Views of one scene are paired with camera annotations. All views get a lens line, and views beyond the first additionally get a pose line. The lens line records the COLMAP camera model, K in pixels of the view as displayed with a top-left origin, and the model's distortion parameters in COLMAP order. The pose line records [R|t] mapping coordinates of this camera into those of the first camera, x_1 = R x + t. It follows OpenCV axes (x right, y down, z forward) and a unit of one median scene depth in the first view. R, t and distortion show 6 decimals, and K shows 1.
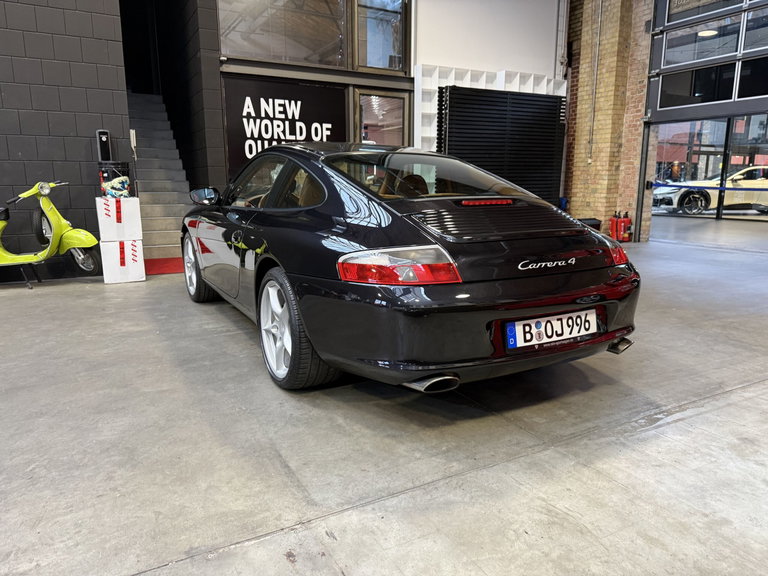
lens RADIAL K [[551.1, 0, 384.0], [0, 551.1, 288.0], [0, 0, 1]] dist [0.053784, -0.088339]
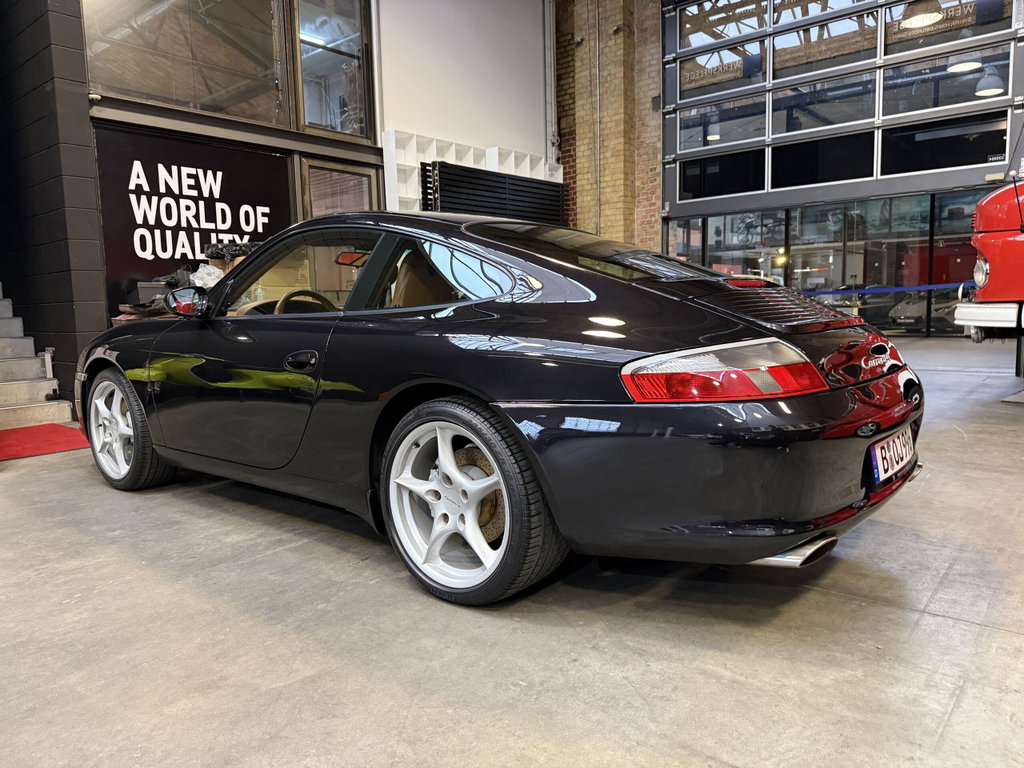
lens RADIAL K [[732.7, 0, 514.8], [0, 732.7, 378.6], [0, 0, 1]] dist [0.045100, -0.052804]
pose [[0.933623, -0.057011, 0.353692, -0.144432], [0.087569, 0.993626, -0.070991, -0.005532], [-0.347390, 0.097251, 0.932664, 0.097173]]
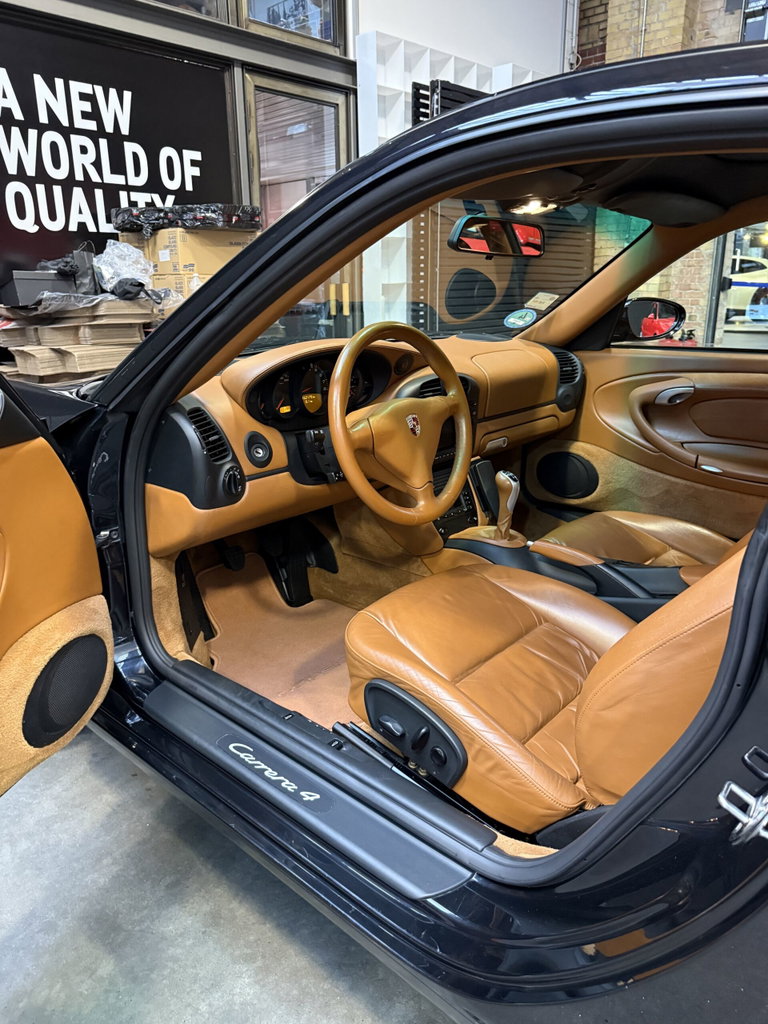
lens RADIAL K [[735.4, 0, 384.0], [0, 735.4, 512.0], [0, 0, 1]] dist [-0.001759, -0.003462]
pose [[0.951379, -0.103457, 0.290130, -0.156537], [0.069423, 0.989692, 0.125263, -0.073285], [-0.300098, -0.099031, 0.948754, 0.365559]]
